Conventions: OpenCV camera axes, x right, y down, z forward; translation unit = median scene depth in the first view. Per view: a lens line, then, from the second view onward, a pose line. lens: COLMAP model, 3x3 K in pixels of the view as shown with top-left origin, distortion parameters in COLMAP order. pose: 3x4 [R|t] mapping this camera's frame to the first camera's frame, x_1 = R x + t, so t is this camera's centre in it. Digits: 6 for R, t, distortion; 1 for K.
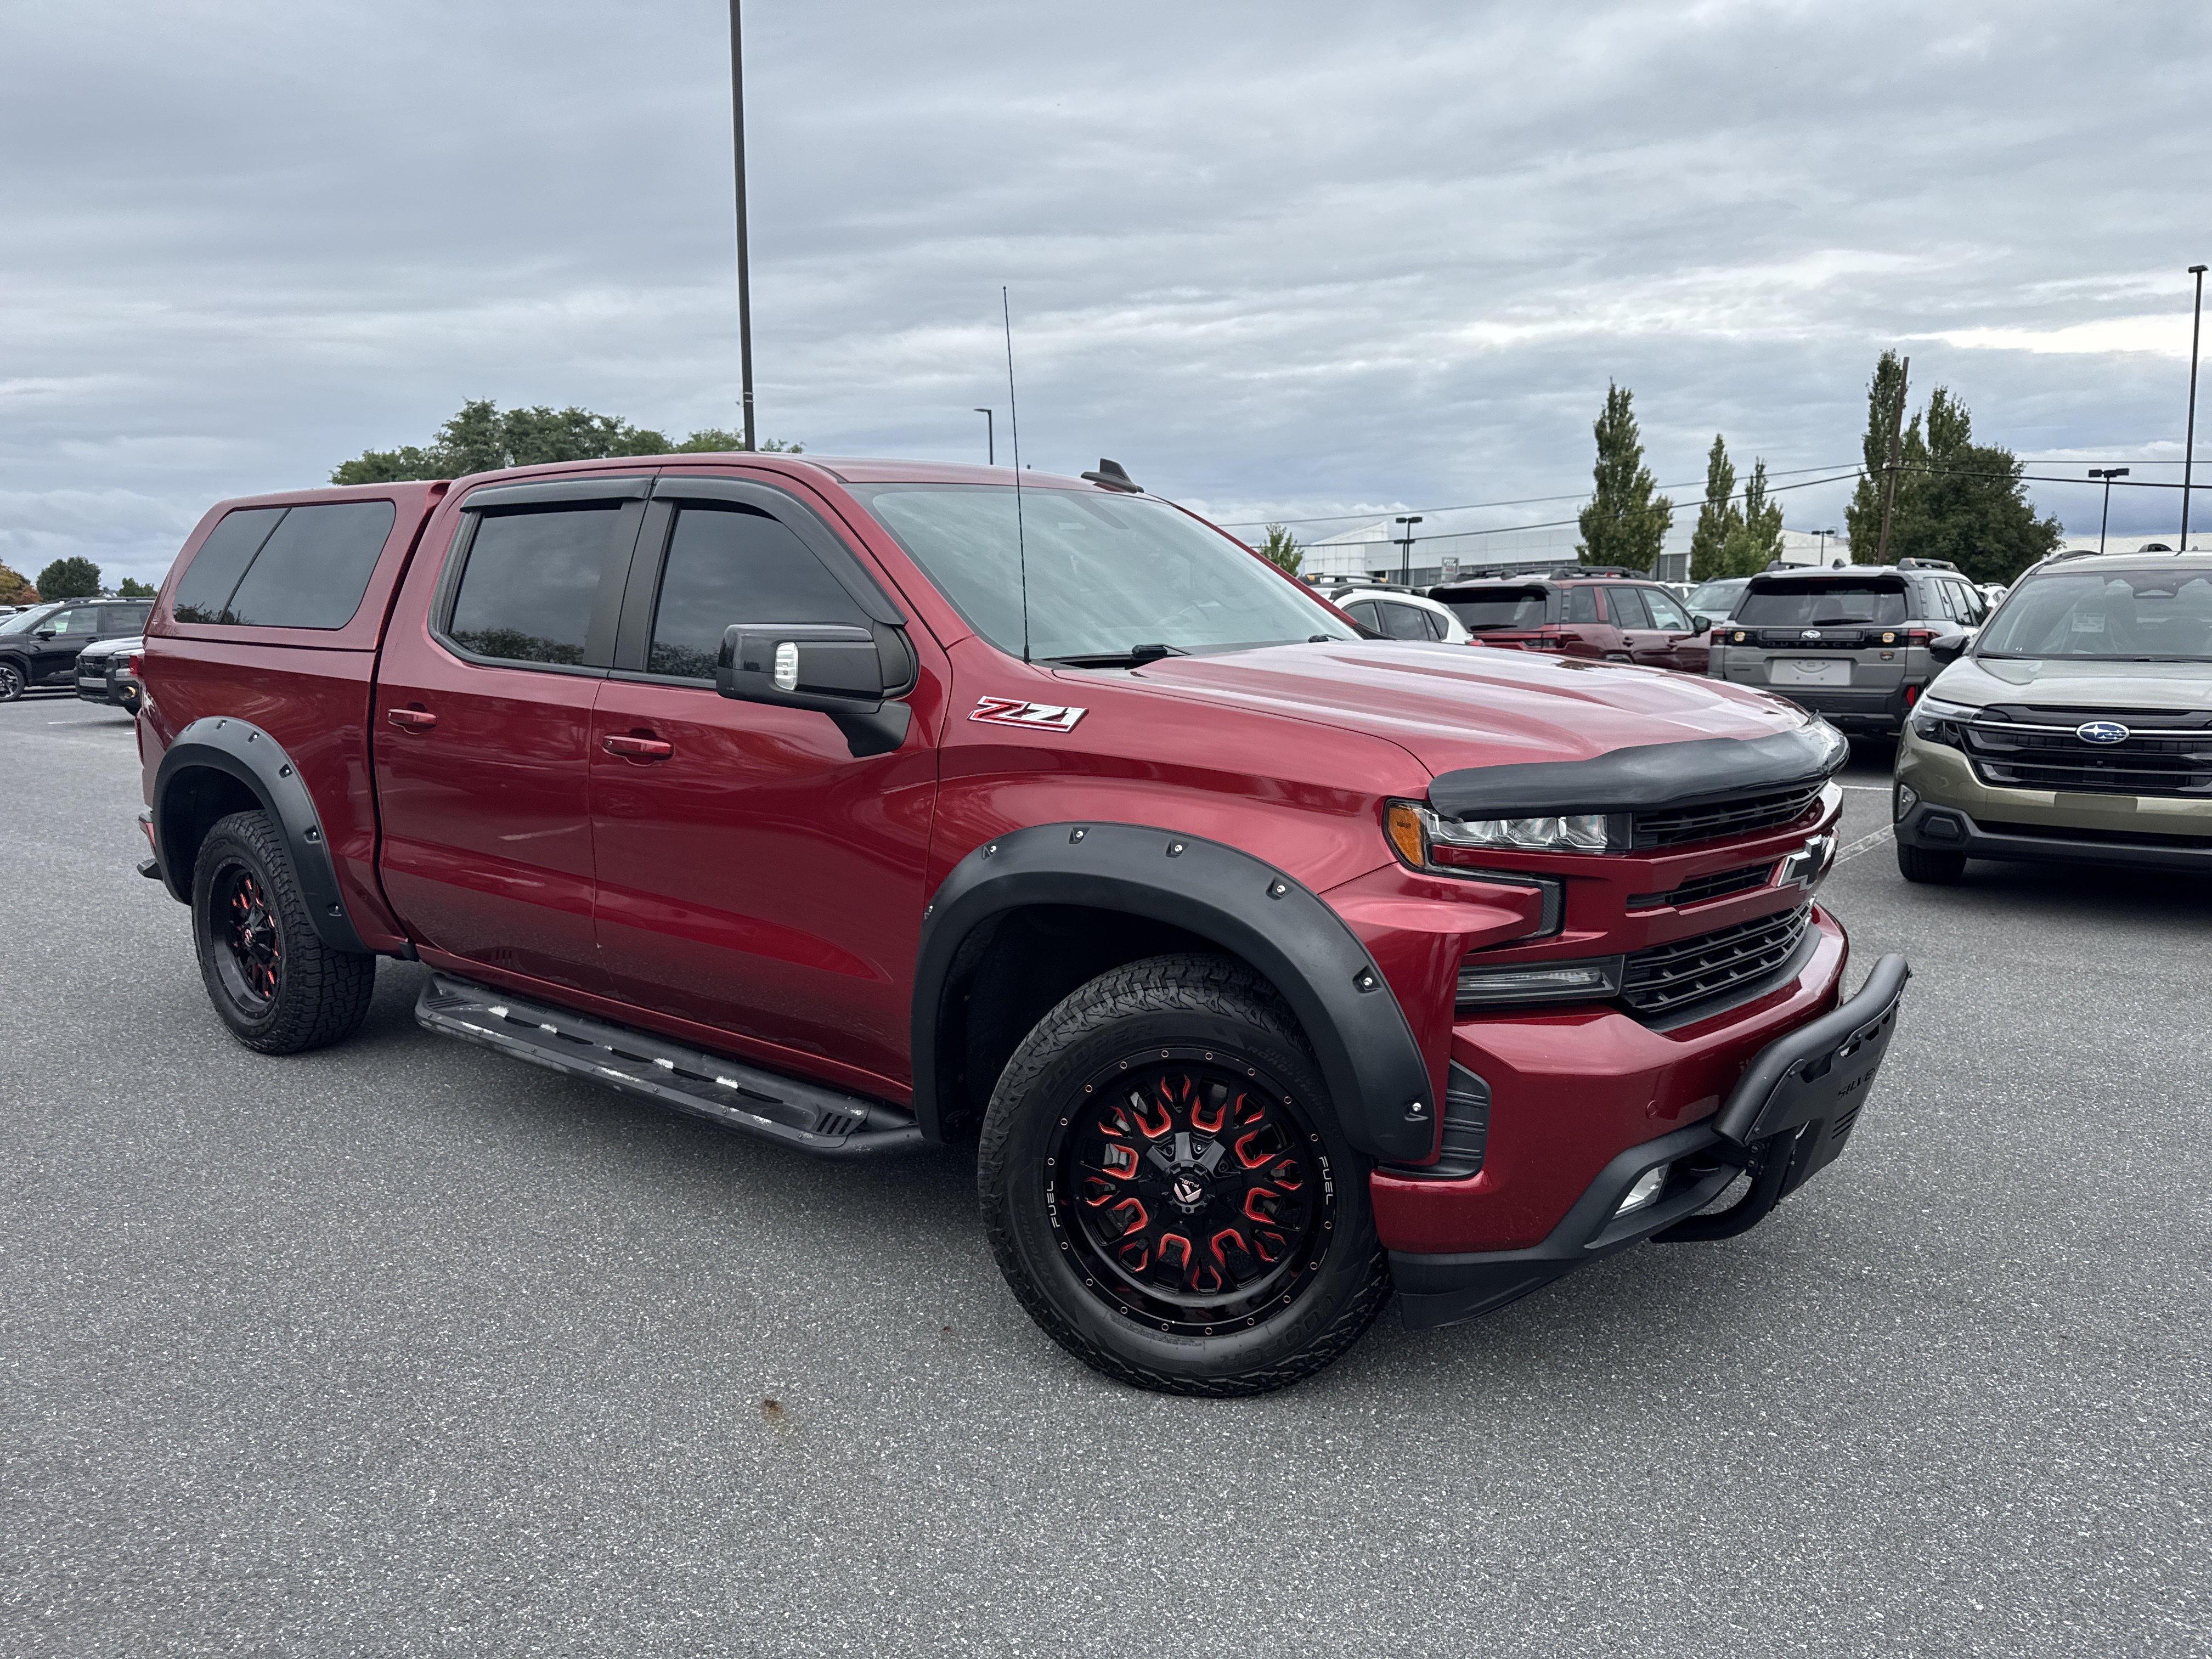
lens RADIAL K [[1583.6, 0, 1090.9], [0, 1583.6, 838.0], [0, 0, 1]] dist [0.025243, -0.026056]
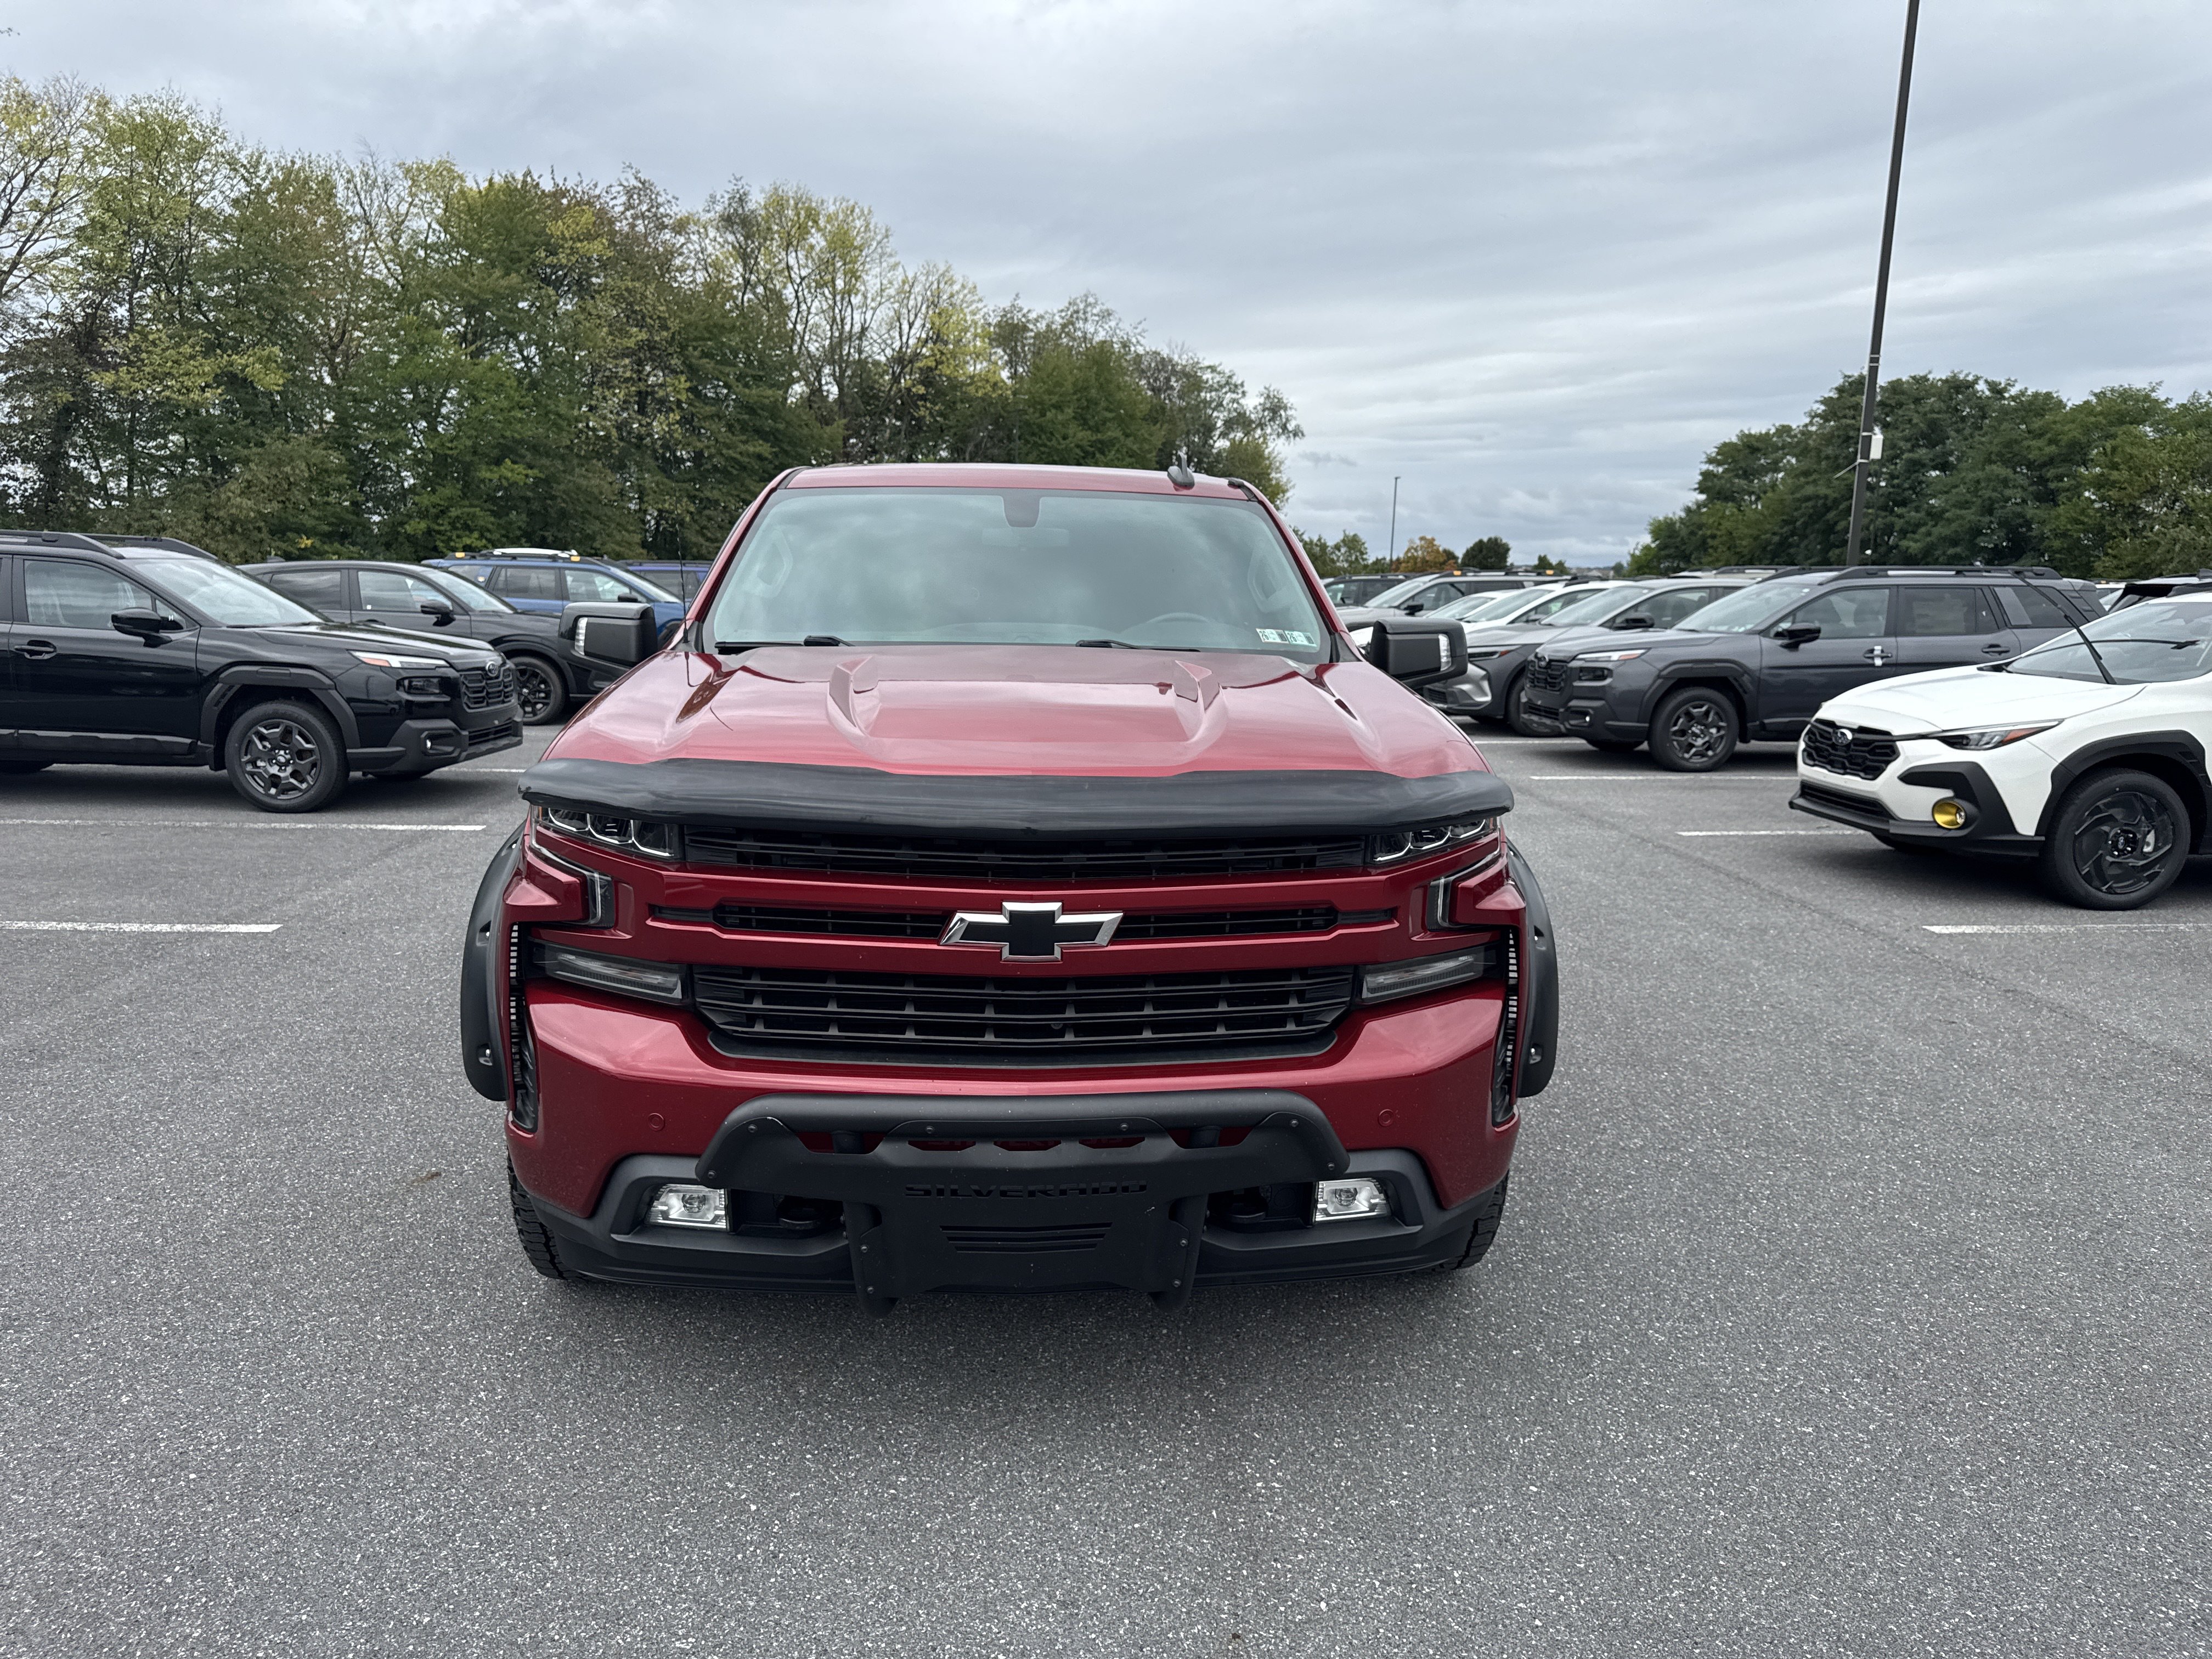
lens RADIAL K [[1583.6, 0, 1153.5], [0, 1583.6, 833.1], [0, 0, 1]] dist [0.025243, -0.026056]
pose [[0.666295, 0.138238, -0.732763, 0.280433], [-0.127658, 0.989305, 0.070556, -0.030921], [0.734680, 0.046532, 0.676816, 0.110996]]
